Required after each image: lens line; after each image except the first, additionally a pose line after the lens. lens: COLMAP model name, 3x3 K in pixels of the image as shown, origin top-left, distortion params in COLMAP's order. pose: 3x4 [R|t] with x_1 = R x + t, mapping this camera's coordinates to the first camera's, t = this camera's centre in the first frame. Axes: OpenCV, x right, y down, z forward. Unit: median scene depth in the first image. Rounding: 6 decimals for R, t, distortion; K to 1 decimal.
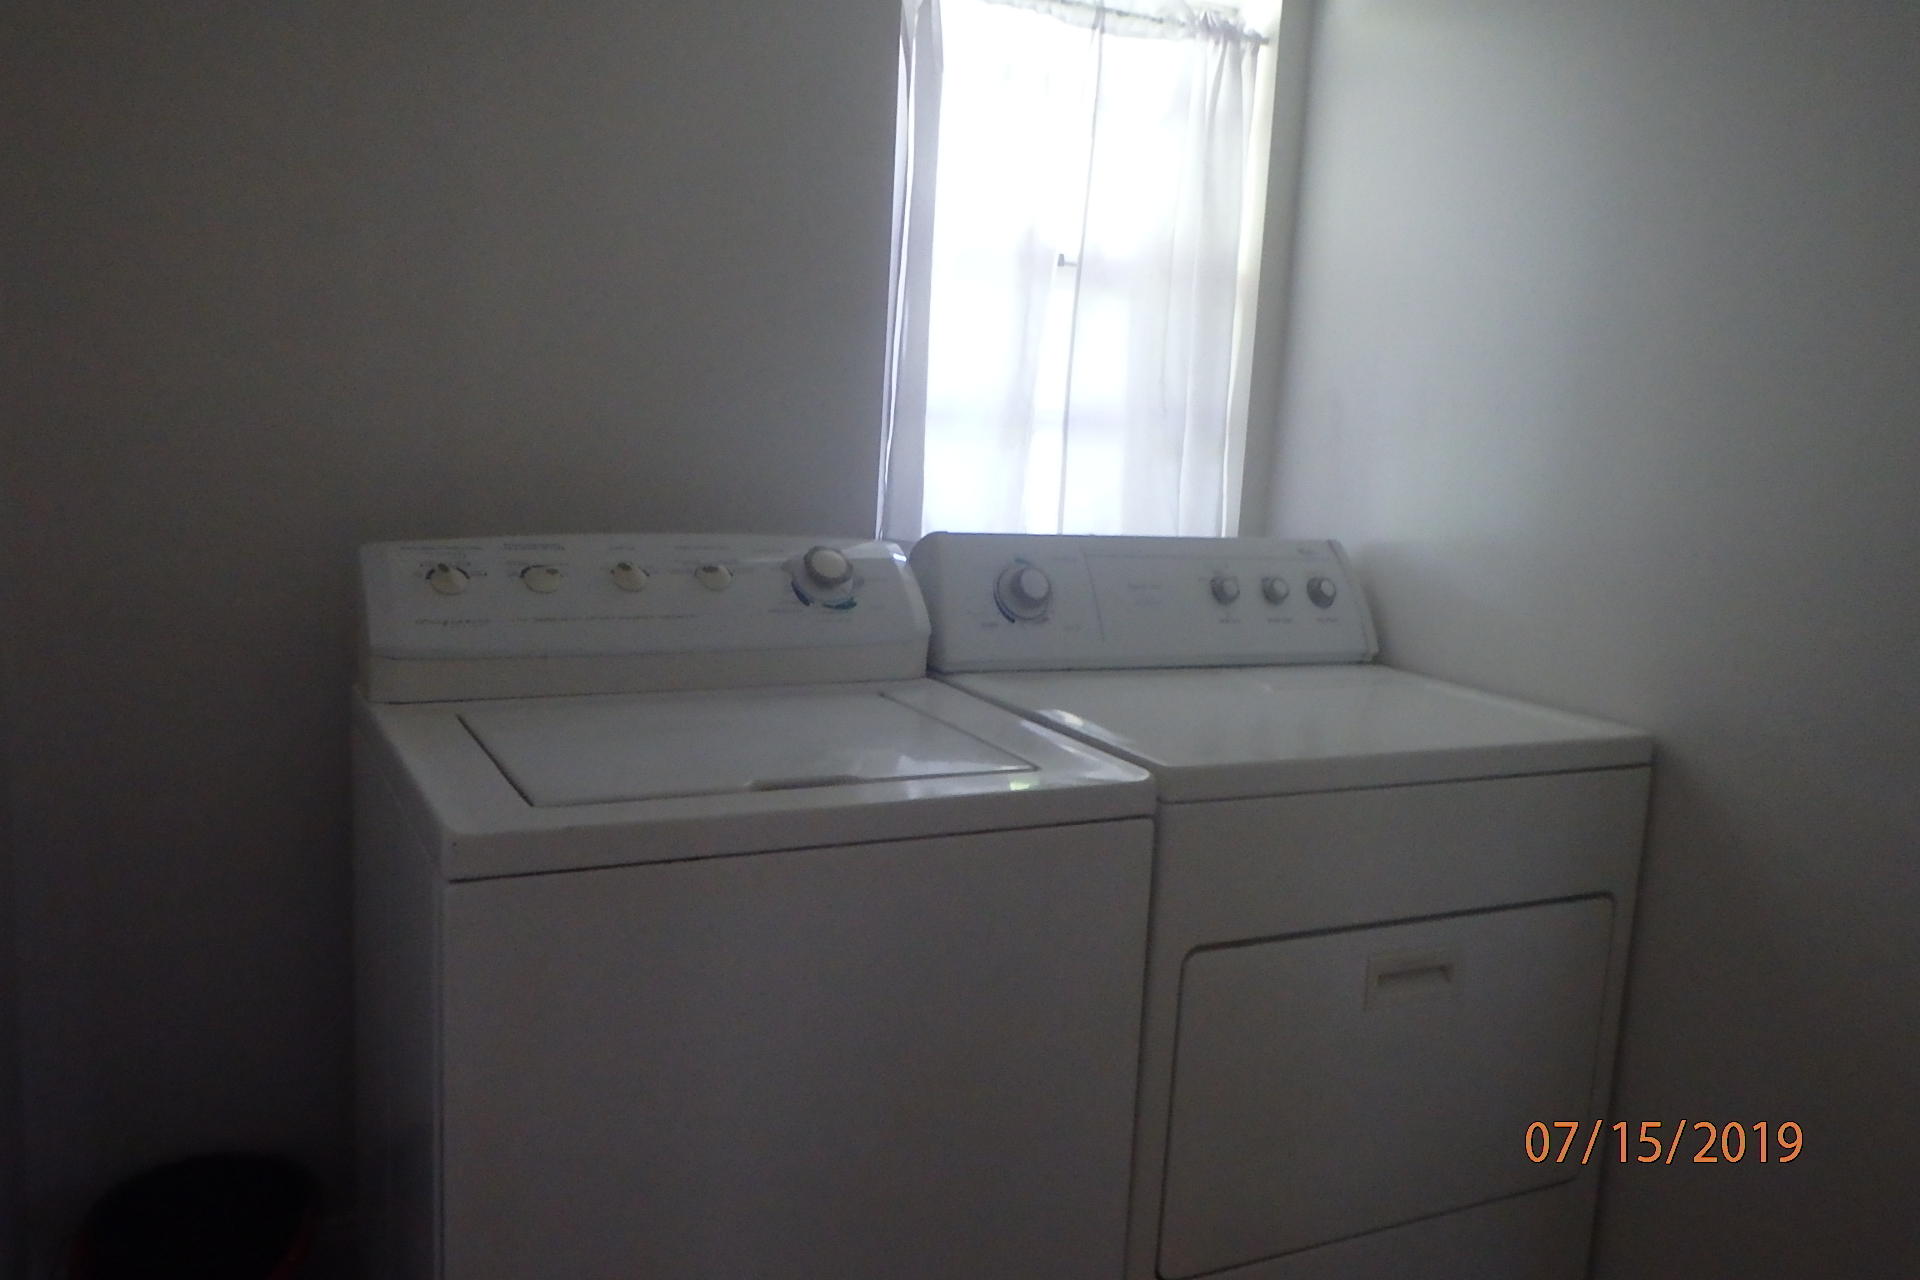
lens RADIAL K [[1584.6, 0, 958.4], [0, 1584.6, 611.6], [0, 0, 1]] dist [-0.039353, 0.026333]
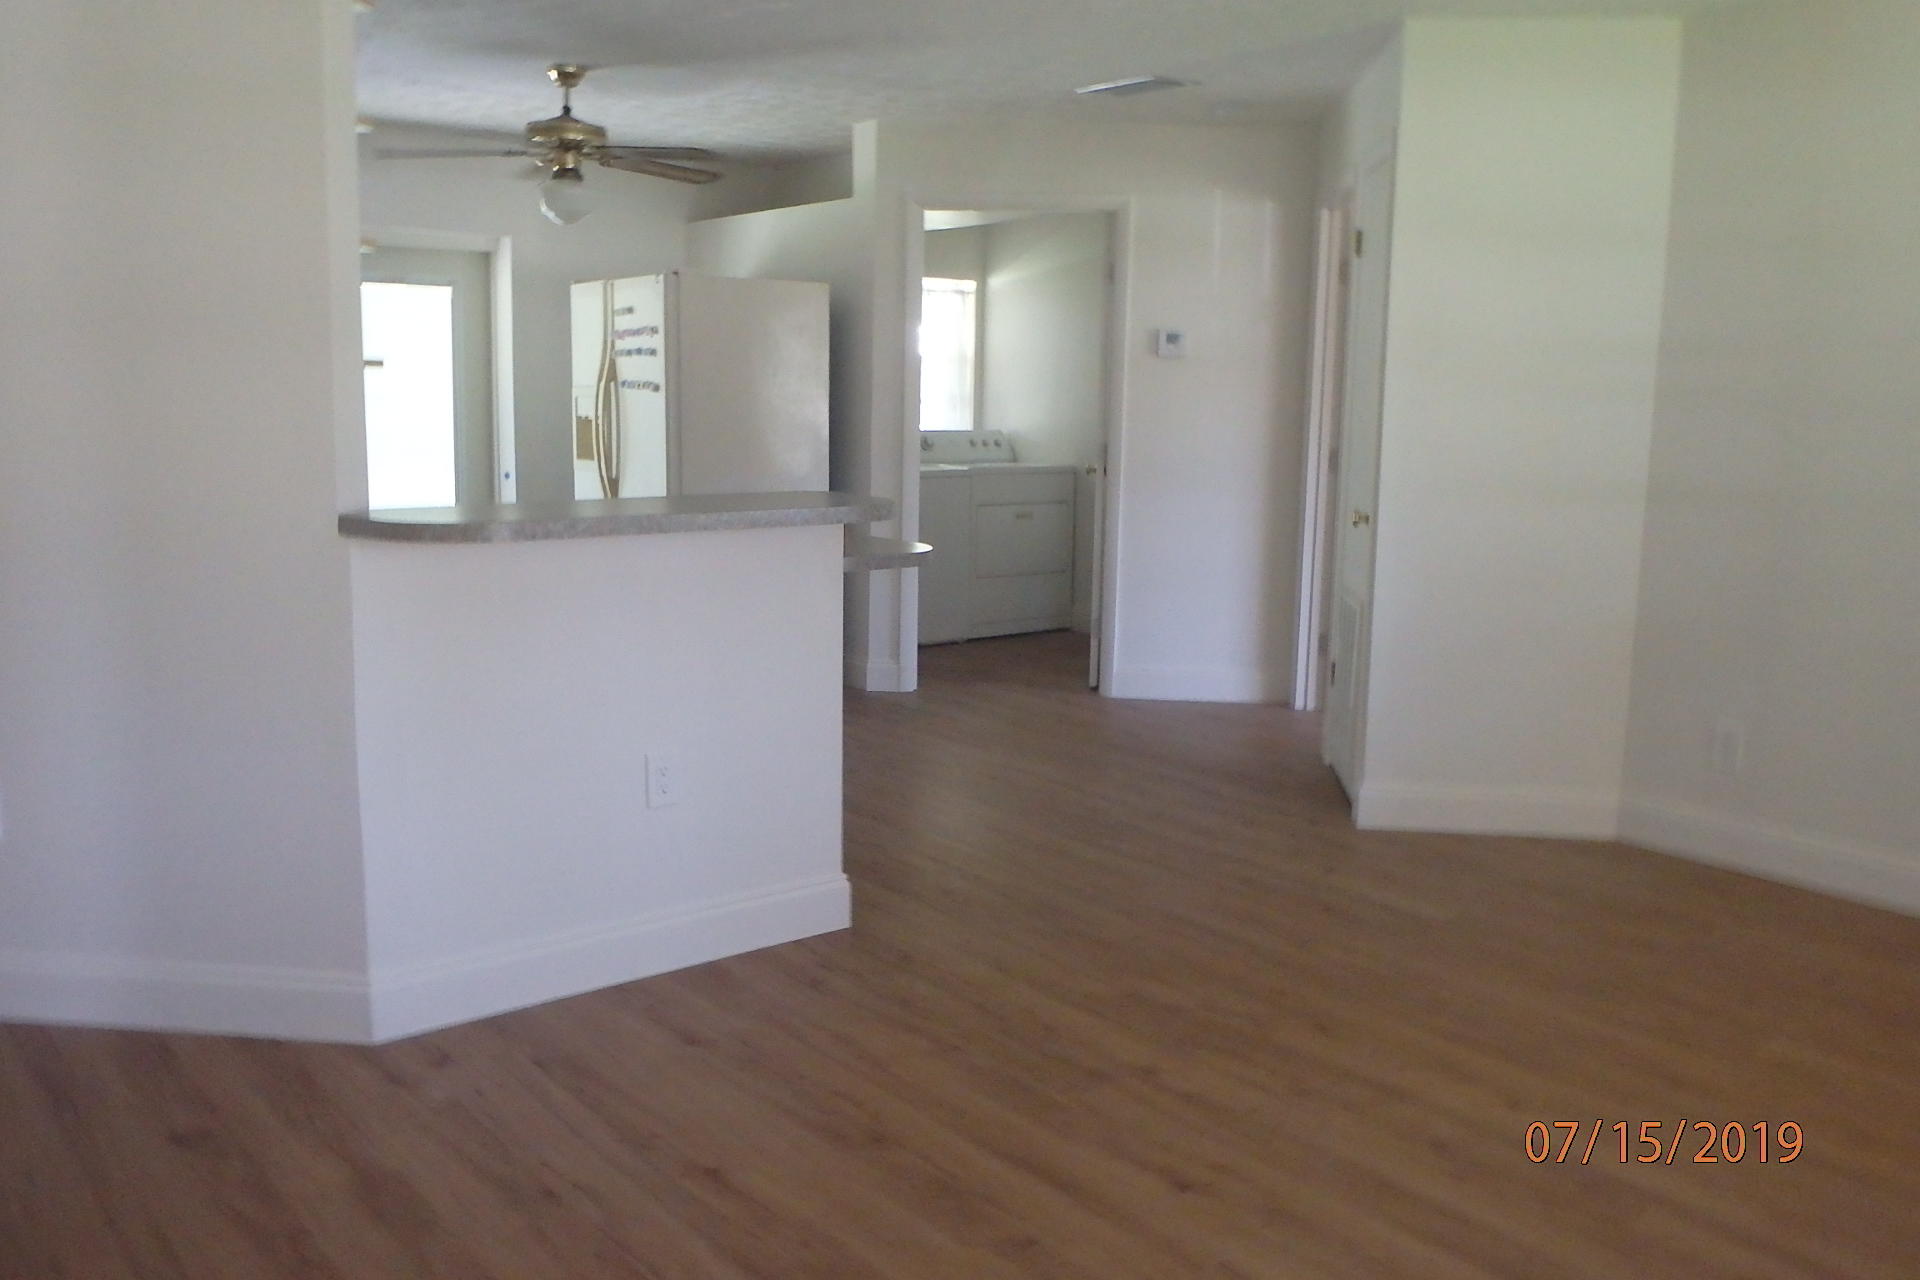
lens RADIAL K [[1584.6, 0, 958.4], [0, 1584.6, 611.6], [0, 0, 1]] dist [-0.039353, 0.026333]
pose [[0.977496, -0.076782, 0.196487, -0.643538], [0.074519, 0.997041, 0.018897, 0.313624], [-0.197356, -0.003829, 0.980324, -2.722764]]
